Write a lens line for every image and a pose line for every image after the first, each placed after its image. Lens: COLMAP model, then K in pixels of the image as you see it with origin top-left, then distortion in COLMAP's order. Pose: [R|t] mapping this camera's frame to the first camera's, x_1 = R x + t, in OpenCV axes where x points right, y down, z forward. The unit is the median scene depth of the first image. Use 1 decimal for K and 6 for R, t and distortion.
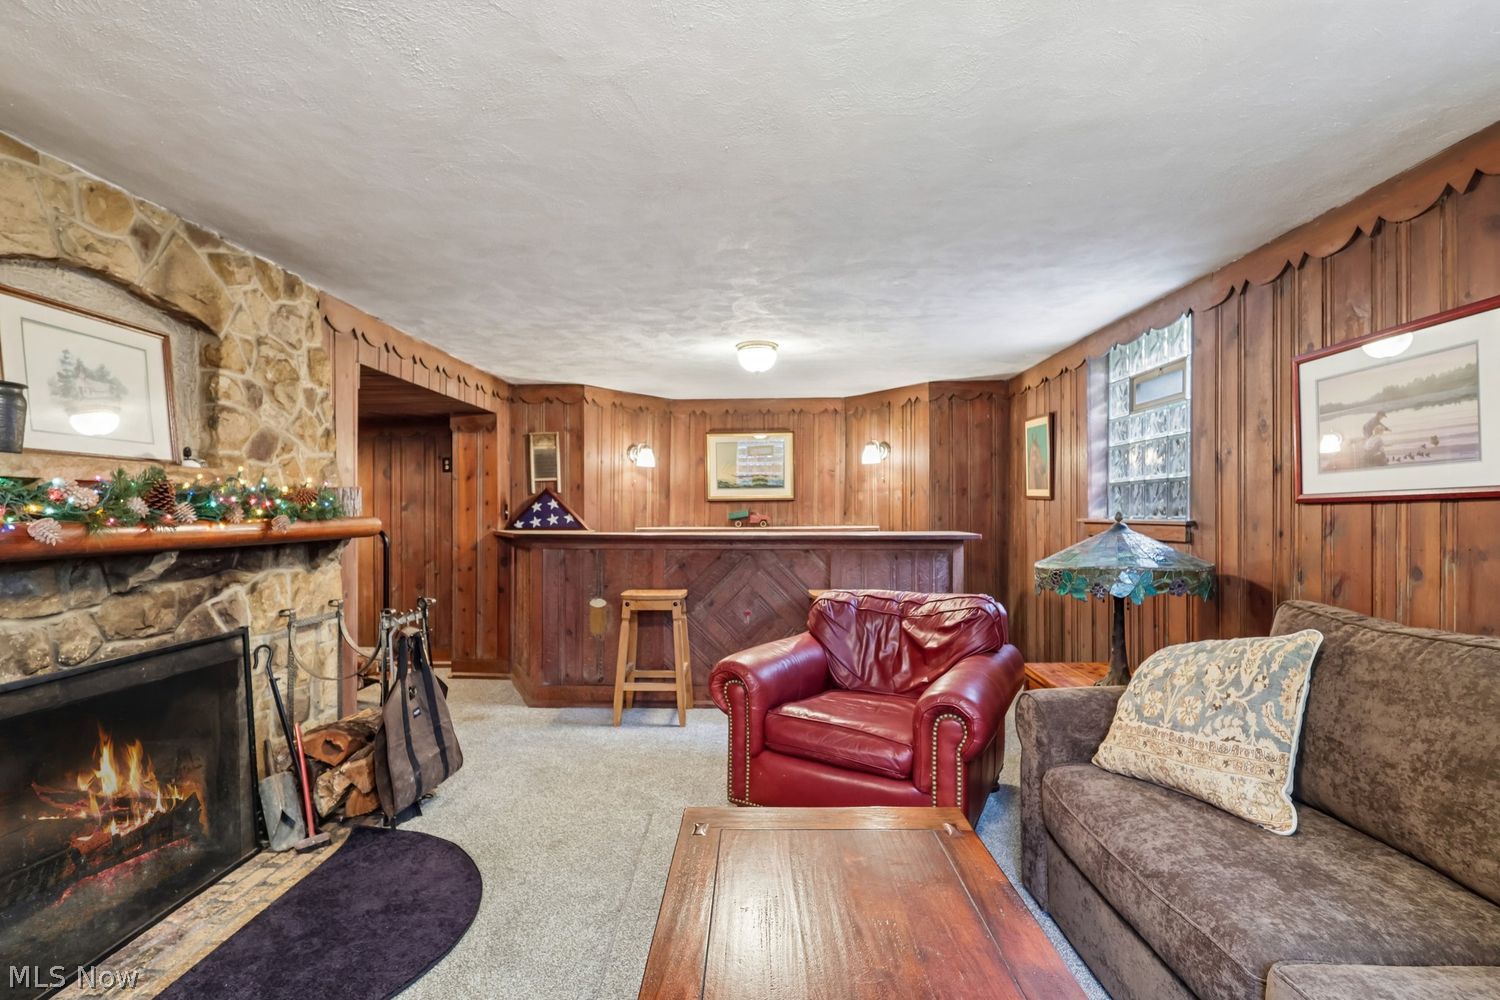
lens RADIAL K [[699.0, 0, 745.9], [0, 699.0, 512.8], [0, 0, 1]] dist [-0.002598, 0.000098]
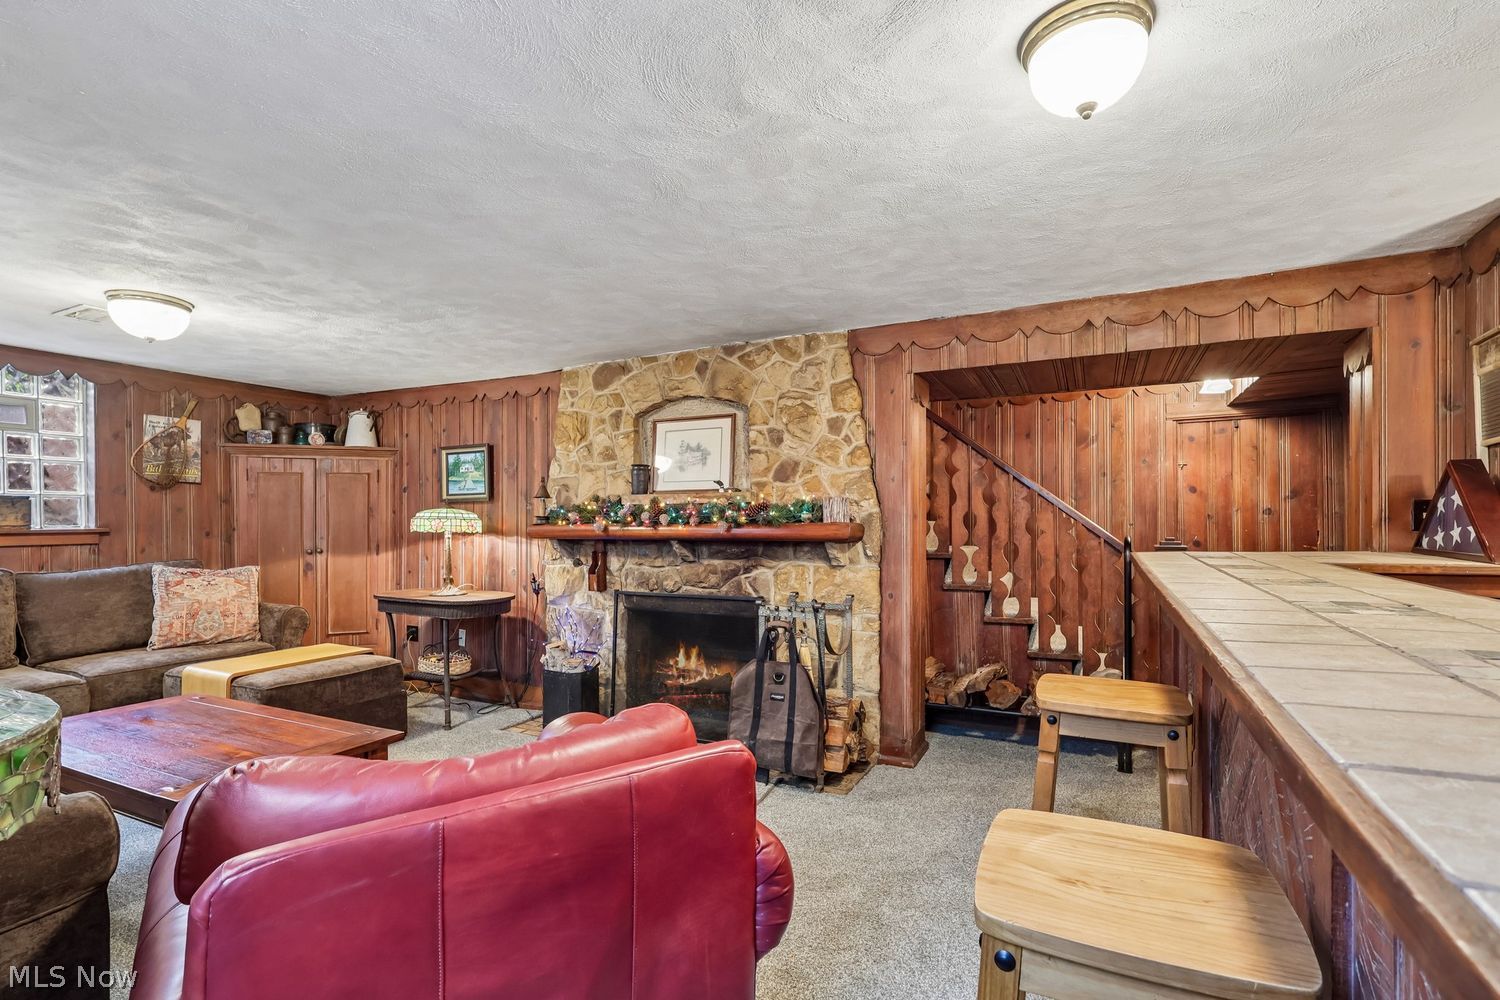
lens RADIAL K [[711.6, 0, 752.1], [0, 711.6, 524.8], [0, 0, 1]] dist [-0.001718, 0.000040]
pose [[-0.431857, 0.008937, -0.901898, 0.666987], [0.002164, 0.999958, 0.008872, -0.002357], [0.901939, 0.001880, -0.431858, 1.682285]]
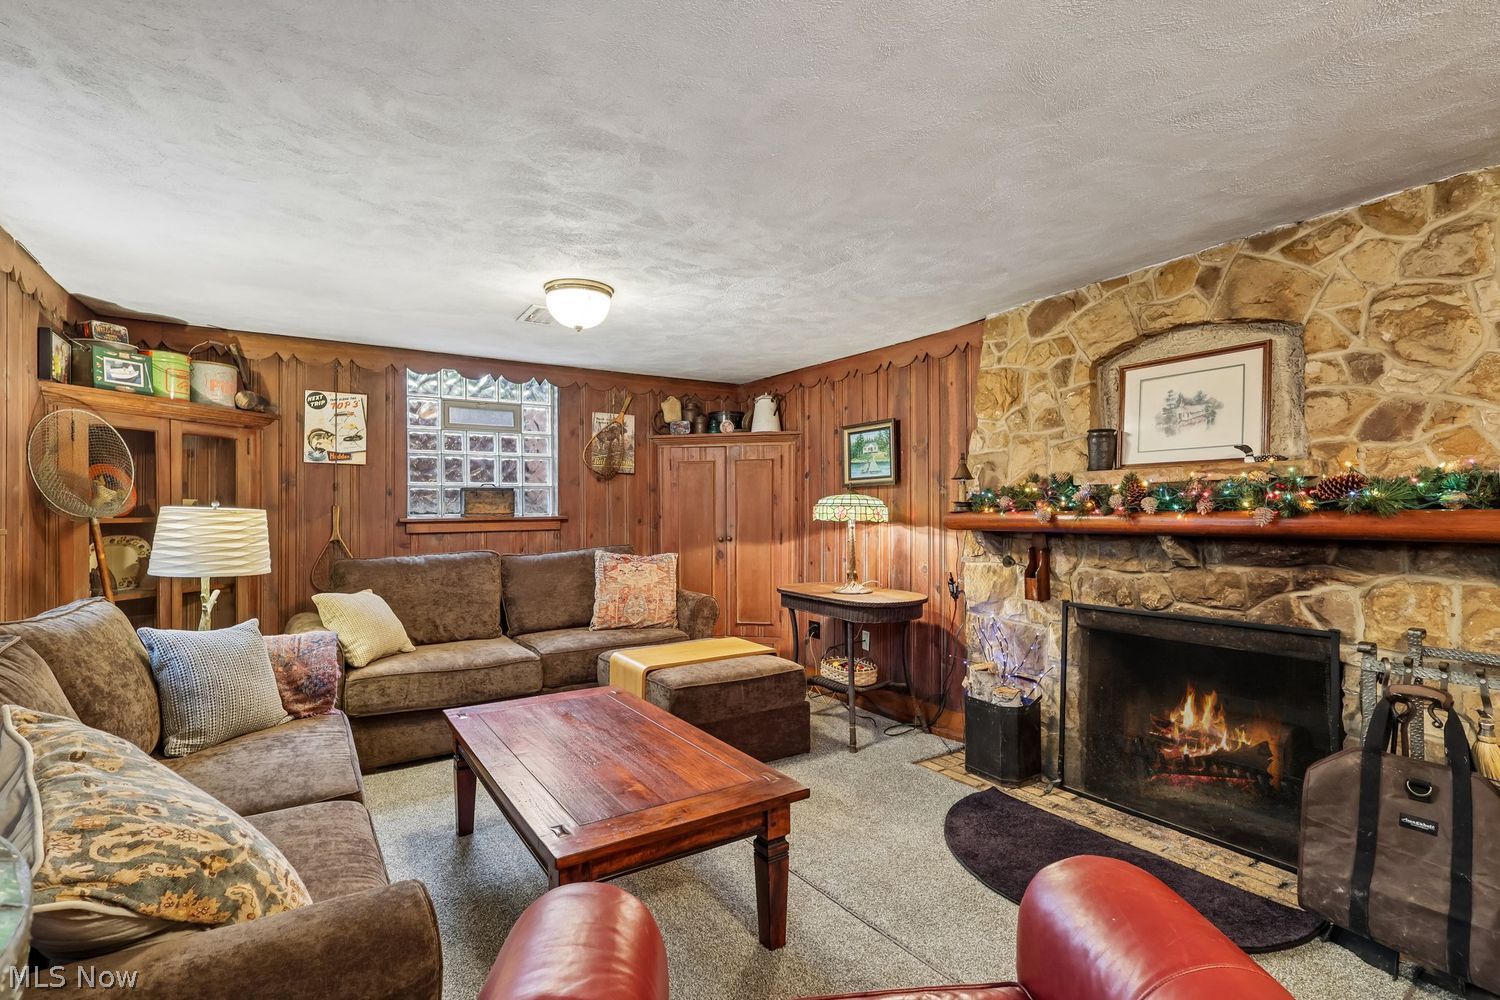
lens RADIAL K [[700.7, 0, 750.0], [0, 700.7, 500.0], [0, 0, 1]] dist [0.003682, 0.000673]
pose [[-0.829542, -0.000294, -0.558445, 0.429386], [0.006826, 0.999920, -0.010665, -0.000908], [0.558403, -0.012659, -0.829473, 1.372259]]
